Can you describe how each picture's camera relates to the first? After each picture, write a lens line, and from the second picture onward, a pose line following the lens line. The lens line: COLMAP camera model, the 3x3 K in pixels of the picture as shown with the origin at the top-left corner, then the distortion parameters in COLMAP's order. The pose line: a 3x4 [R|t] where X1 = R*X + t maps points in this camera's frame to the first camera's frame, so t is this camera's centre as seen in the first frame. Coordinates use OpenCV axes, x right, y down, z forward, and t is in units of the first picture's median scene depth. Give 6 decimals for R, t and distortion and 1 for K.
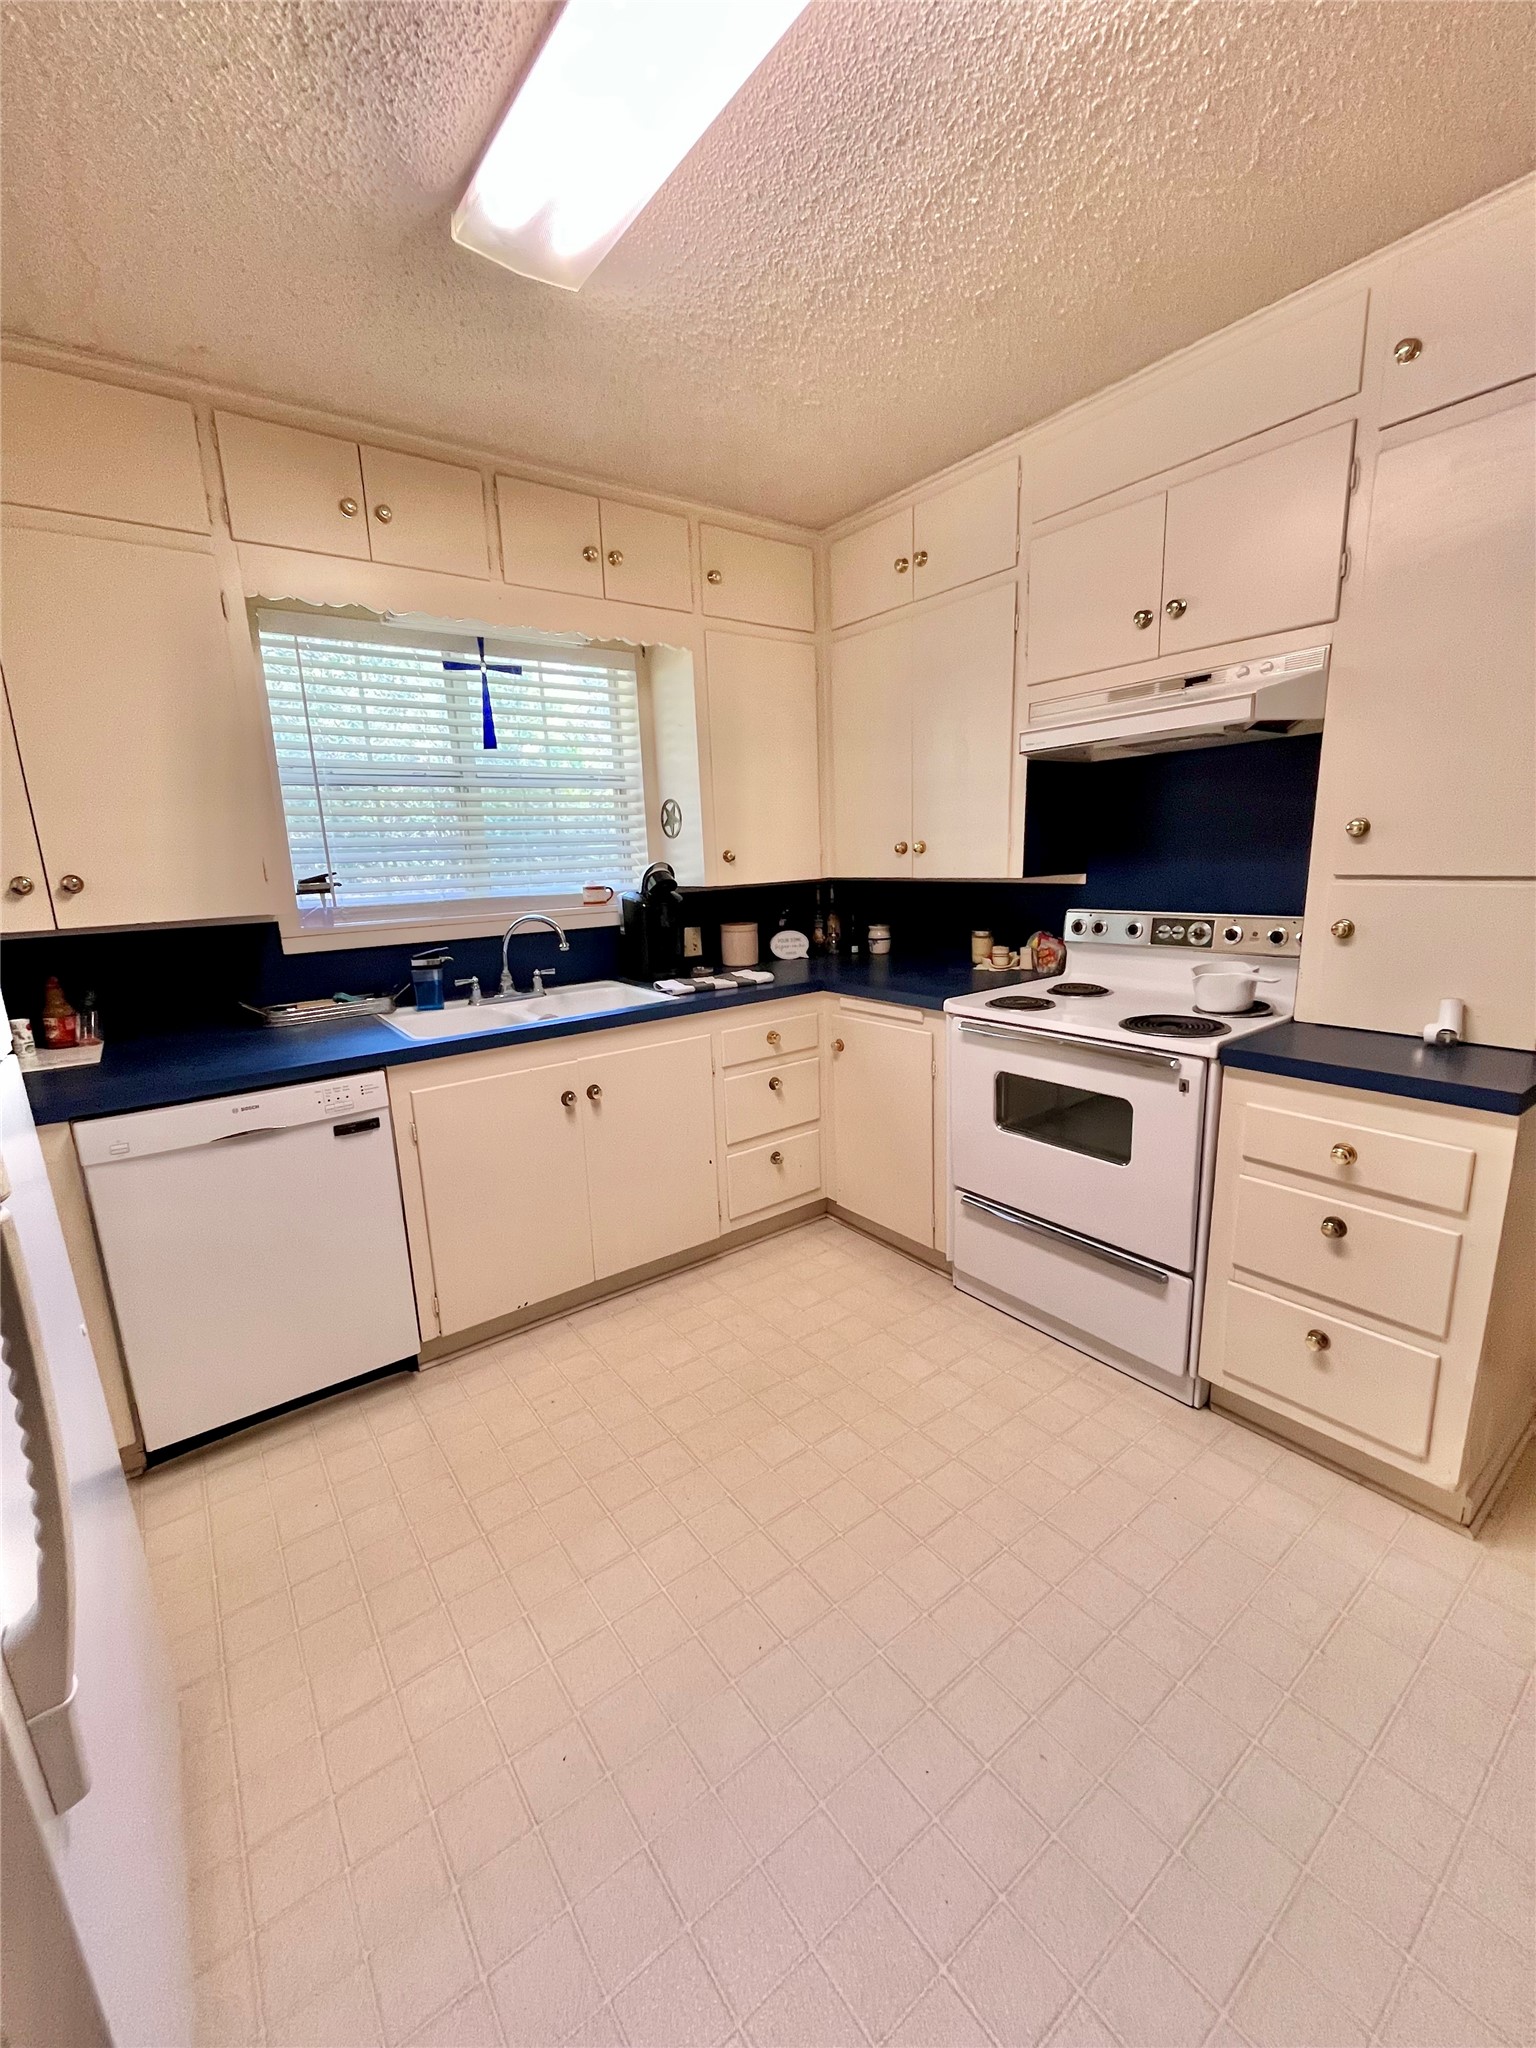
lens RADIAL K [[826.8, 0, 766.3], [0, 826.8, 1027.4], [0, 0, 1]] dist [-0.003795, -0.000076]
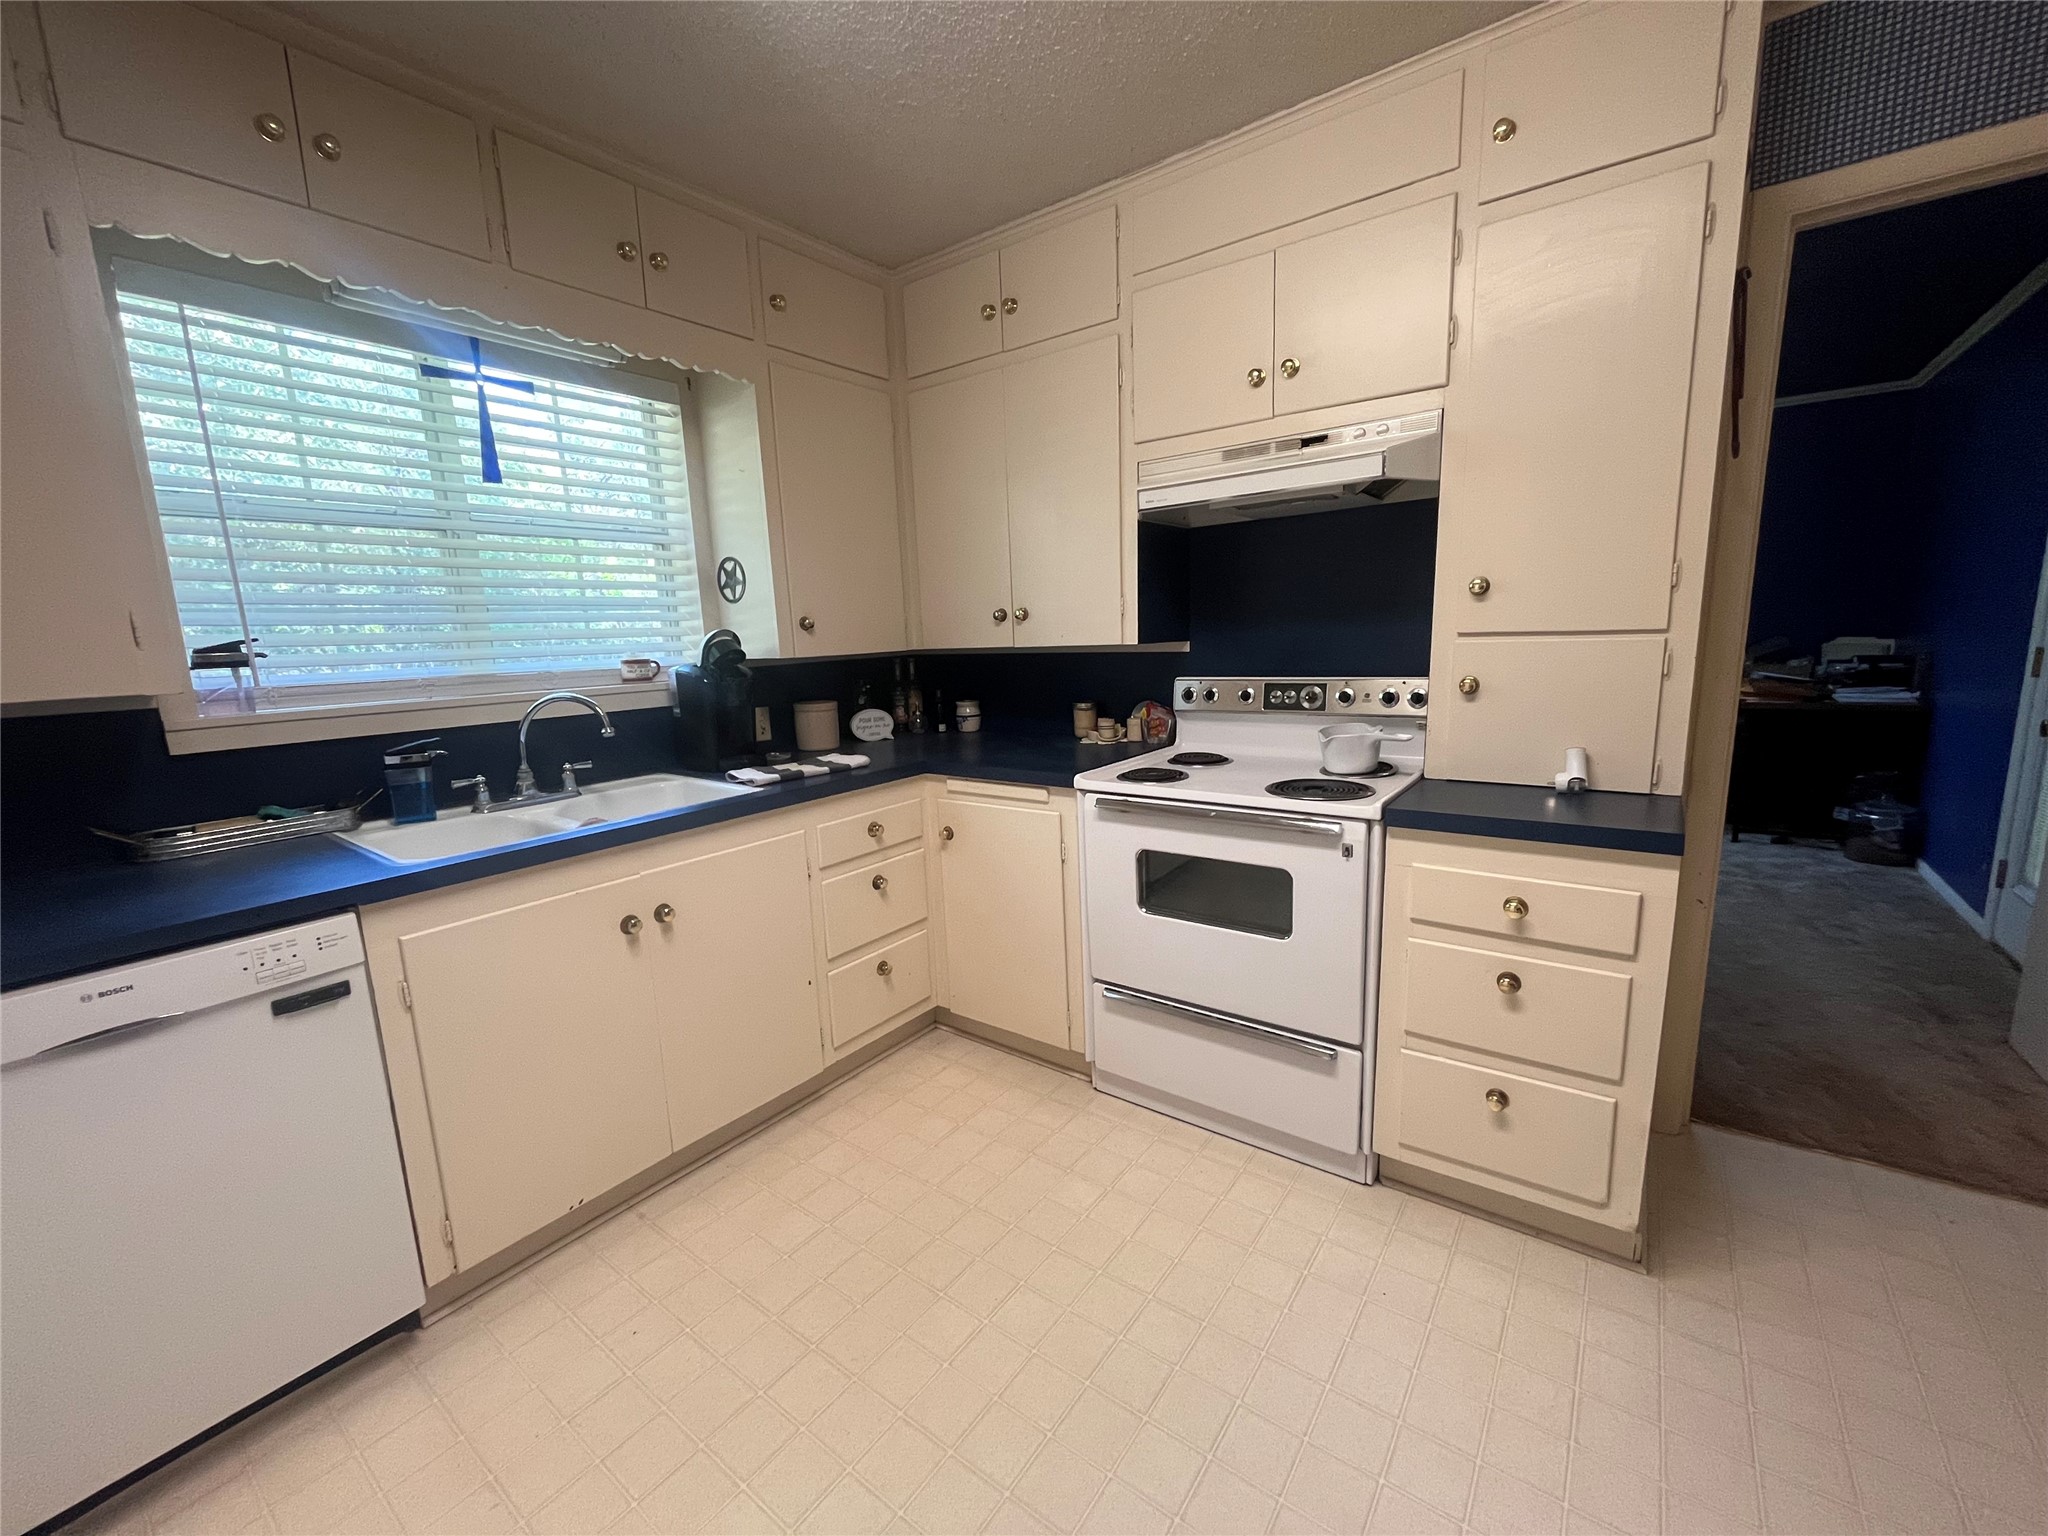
lens RADIAL K [[826.8, 0, 1027.9], [0, 826.8, 778.2], [0, 0, 1]] dist [-0.003795, -0.000076]
pose [[0.958343, -0.048582, 0.281457, -0.088611], [0.060662, 0.997567, -0.034364, -0.001994], [-0.279103, 0.050006, 0.958958, 0.135644]]
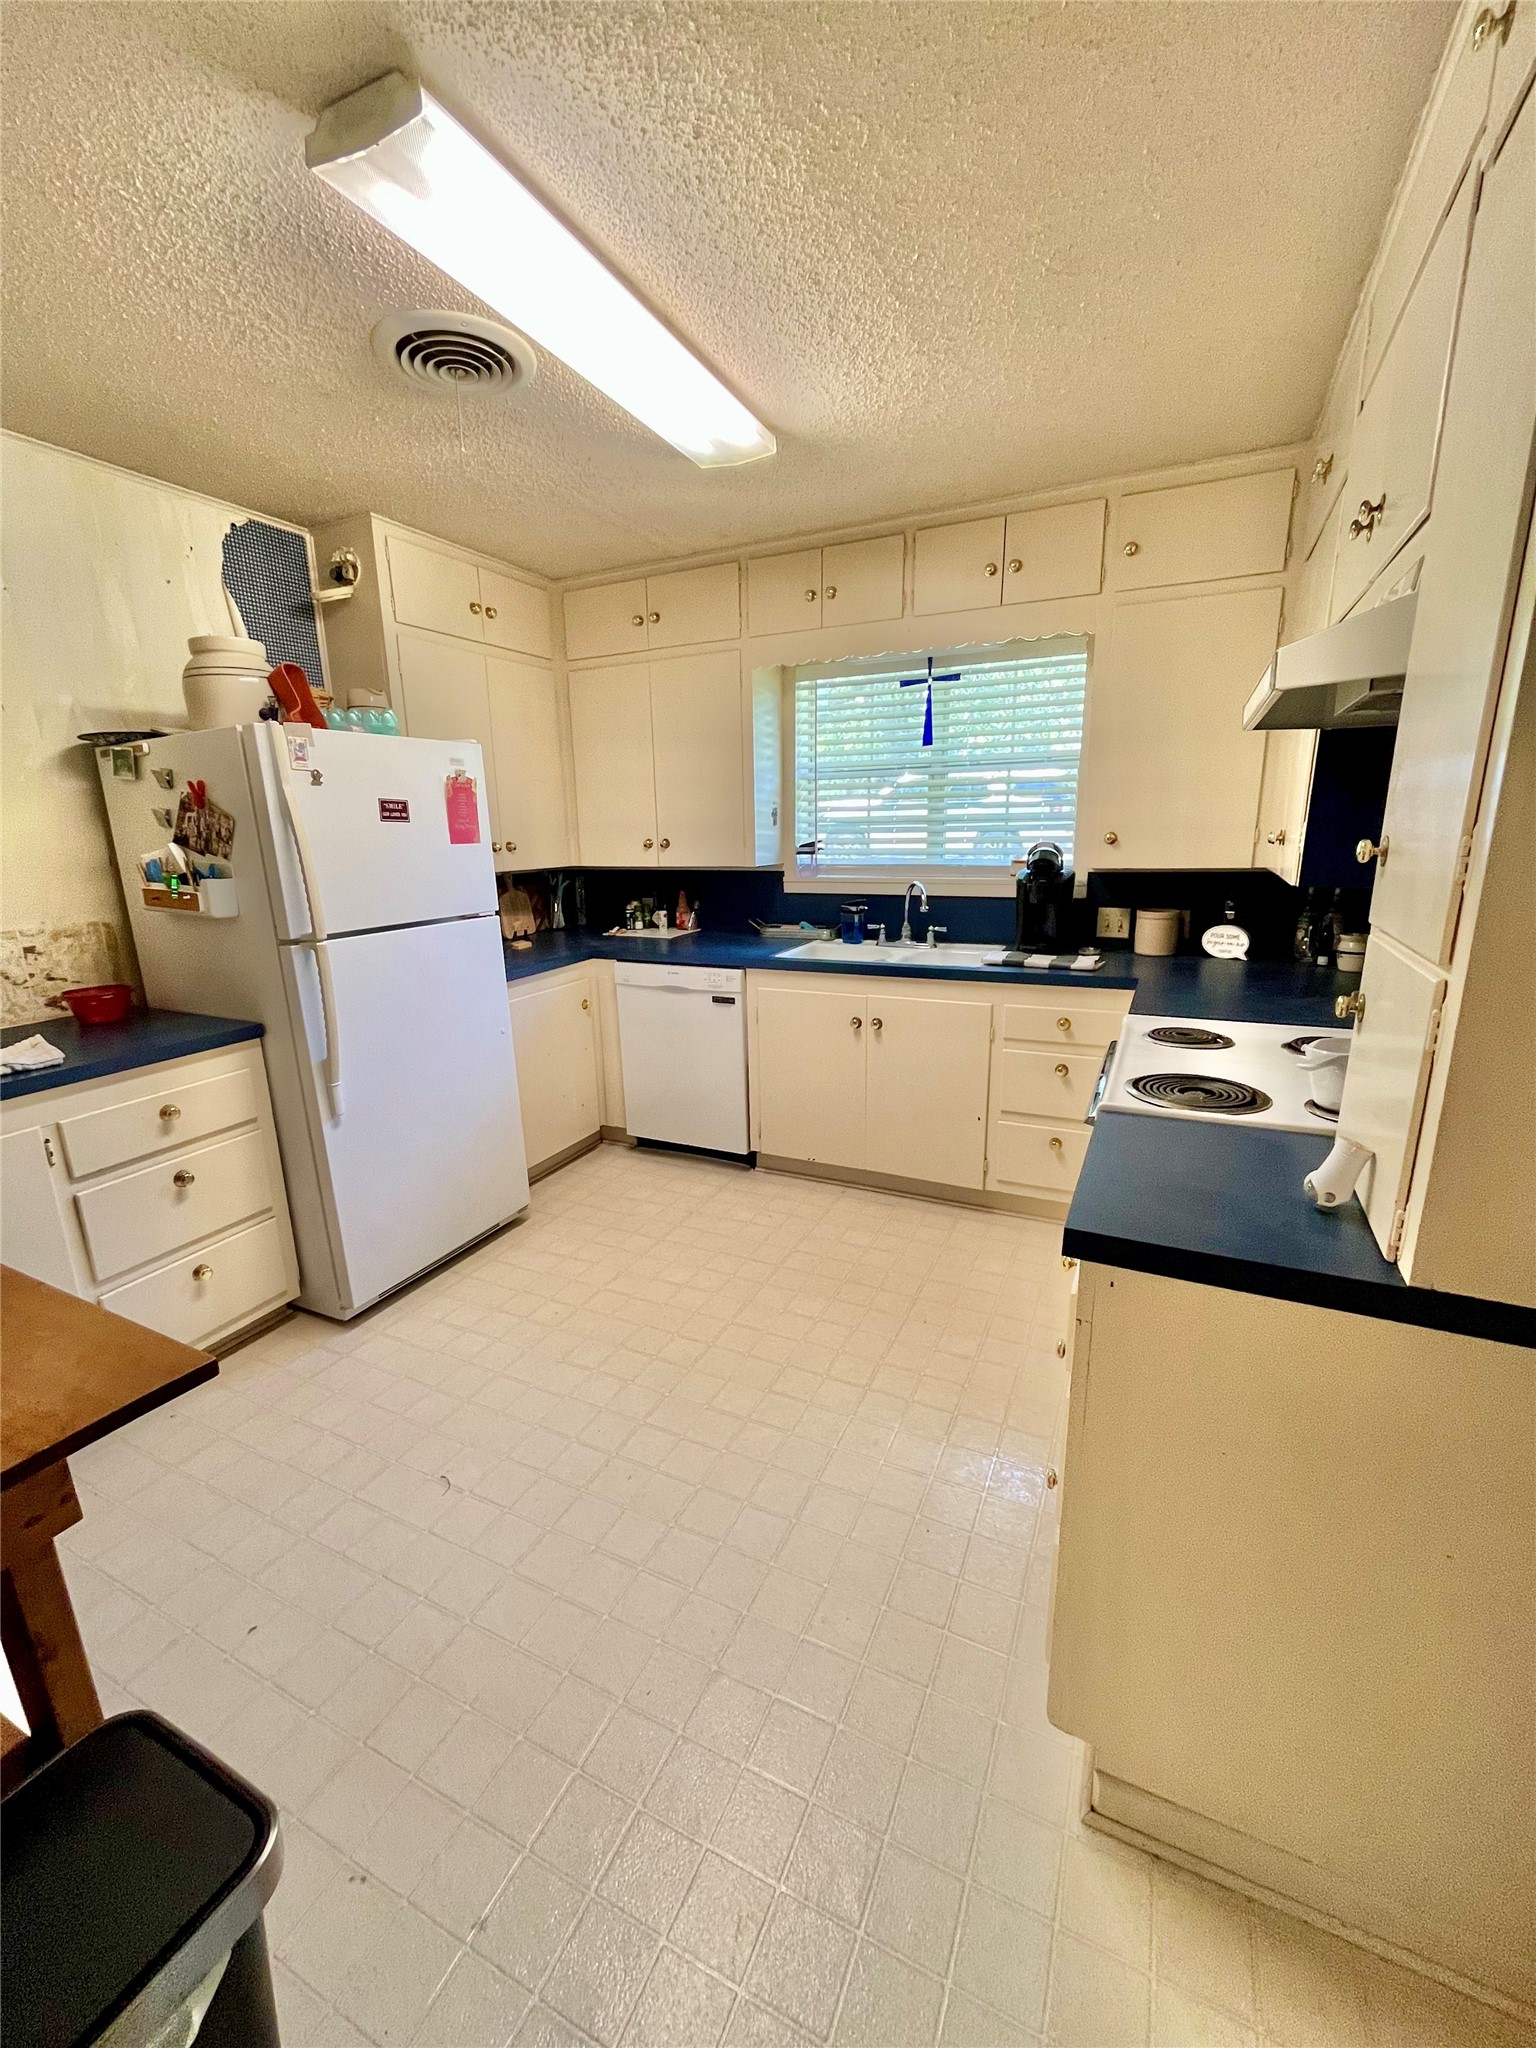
lens RADIAL K [[826.8, 0, 763.2], [0, 826.8, 1030.8], [0, 0, 1]] dist [-0.003795, -0.000076]
pose [[0.460341, 0.238187, -0.855192, 0.778923], [-0.183820, 0.968030, 0.170666, -0.093259], [0.868502, 0.078637, 0.489407, 0.221482]]
